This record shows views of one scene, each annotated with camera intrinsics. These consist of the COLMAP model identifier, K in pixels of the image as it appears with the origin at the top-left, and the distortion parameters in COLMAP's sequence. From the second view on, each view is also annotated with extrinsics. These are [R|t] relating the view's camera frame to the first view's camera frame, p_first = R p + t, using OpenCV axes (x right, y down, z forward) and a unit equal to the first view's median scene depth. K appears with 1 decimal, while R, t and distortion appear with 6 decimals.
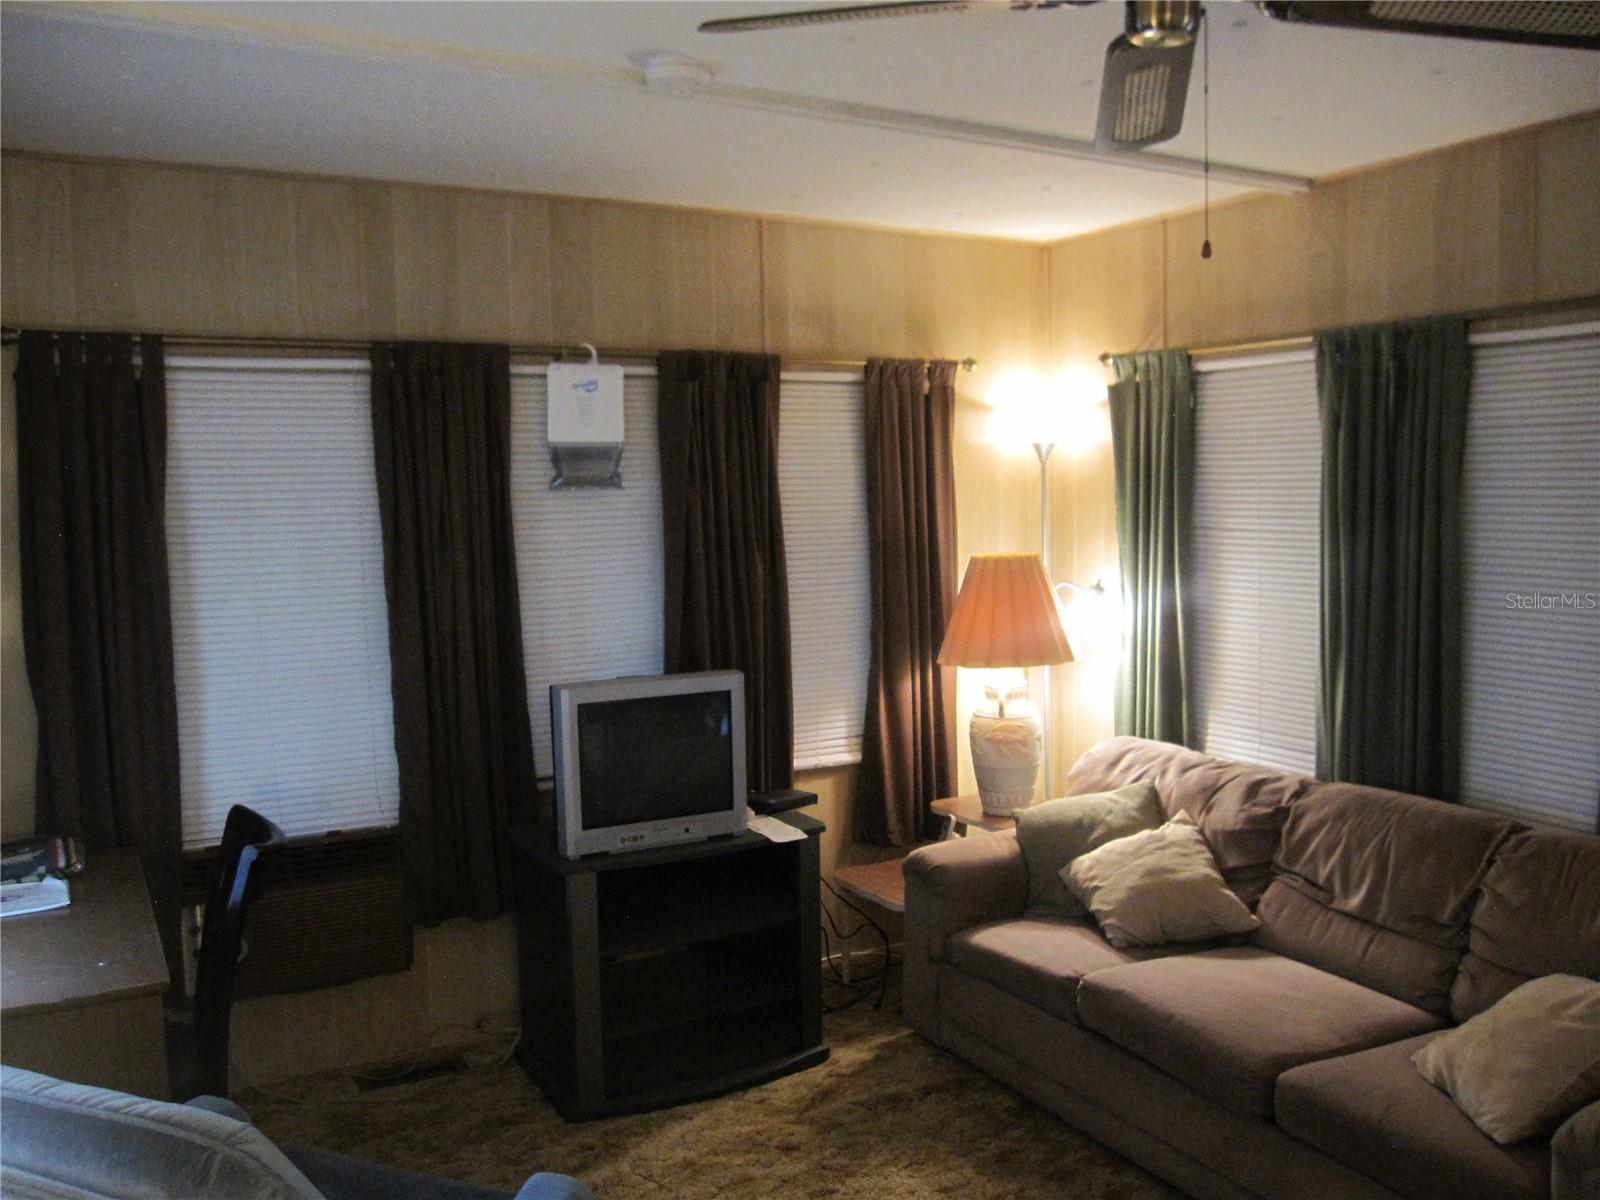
lens RADIAL K [[1320.3, 0, 792.7], [0, 1320.3, 607.3], [0, 0, 1]] dist [-0.076586, 0.048469]
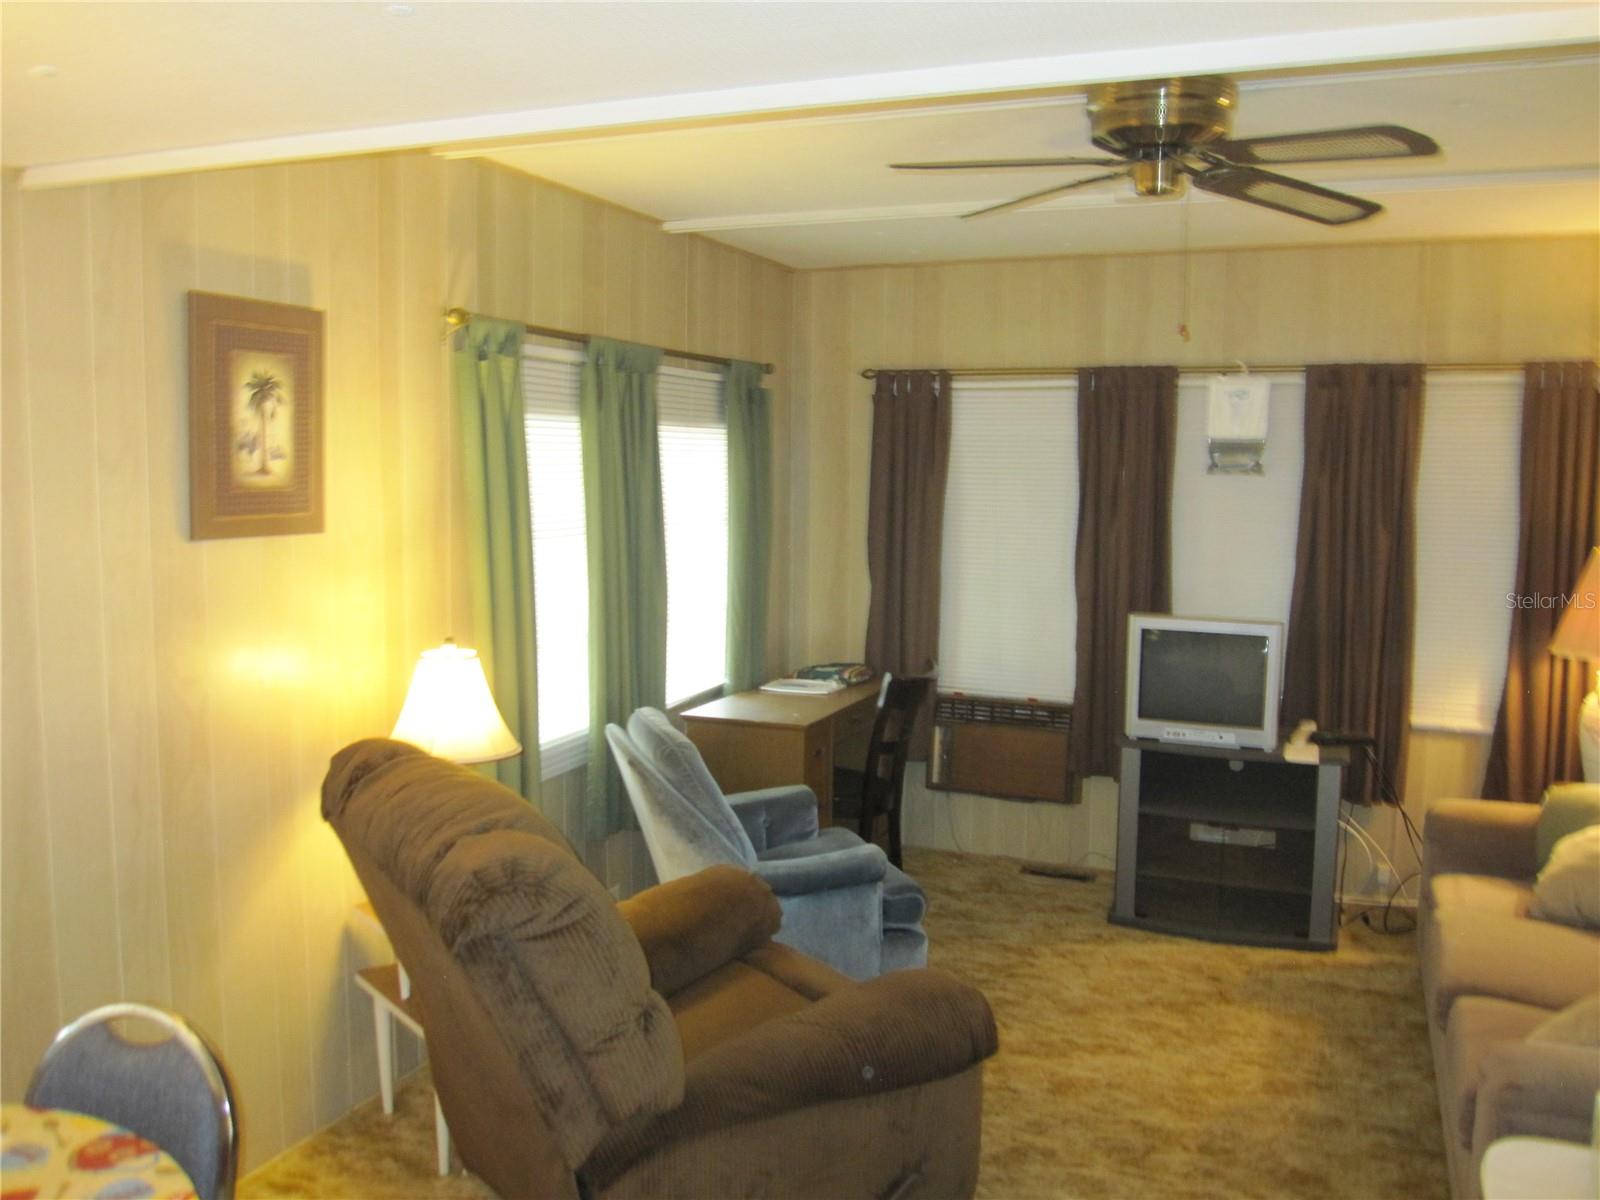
lens RADIAL K [[1320.3, 0, 804.0], [0, 1320.3, 611.9], [0, 0, 1]] dist [-0.076586, 0.048469]
pose [[0.615111, 0.111004, -0.780587, 0.637519], [-0.089682, 0.993465, 0.070606, -0.008675], [0.783324, 0.026575, 0.621046, -0.133907]]
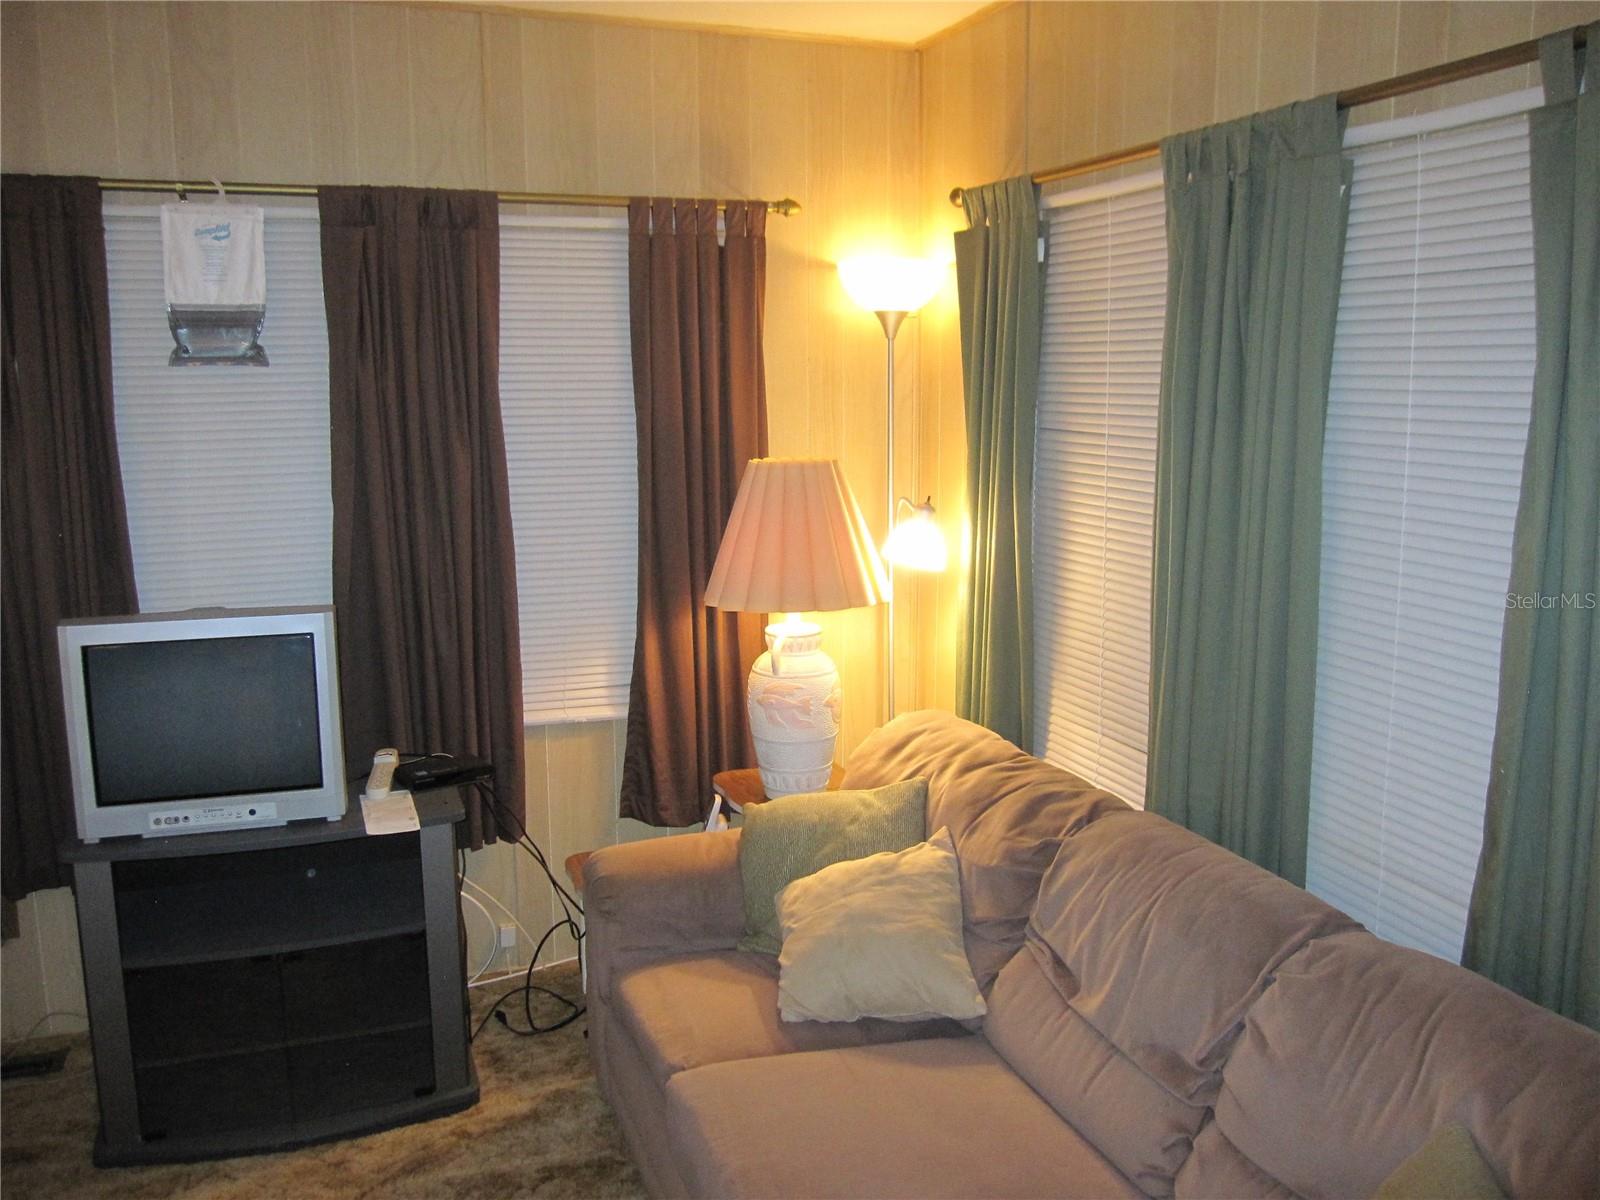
lens RADIAL K [[1320.3, 0, 799.3], [0, 1320.3, 604.3], [0, 0, 1]] dist [-0.076586, 0.048469]
pose [[0.986797, 0.043284, -0.156071, 0.332394], [-0.030605, 0.996101, 0.082745, -0.023720], [0.159044, -0.076876, 0.984274, 0.294250]]
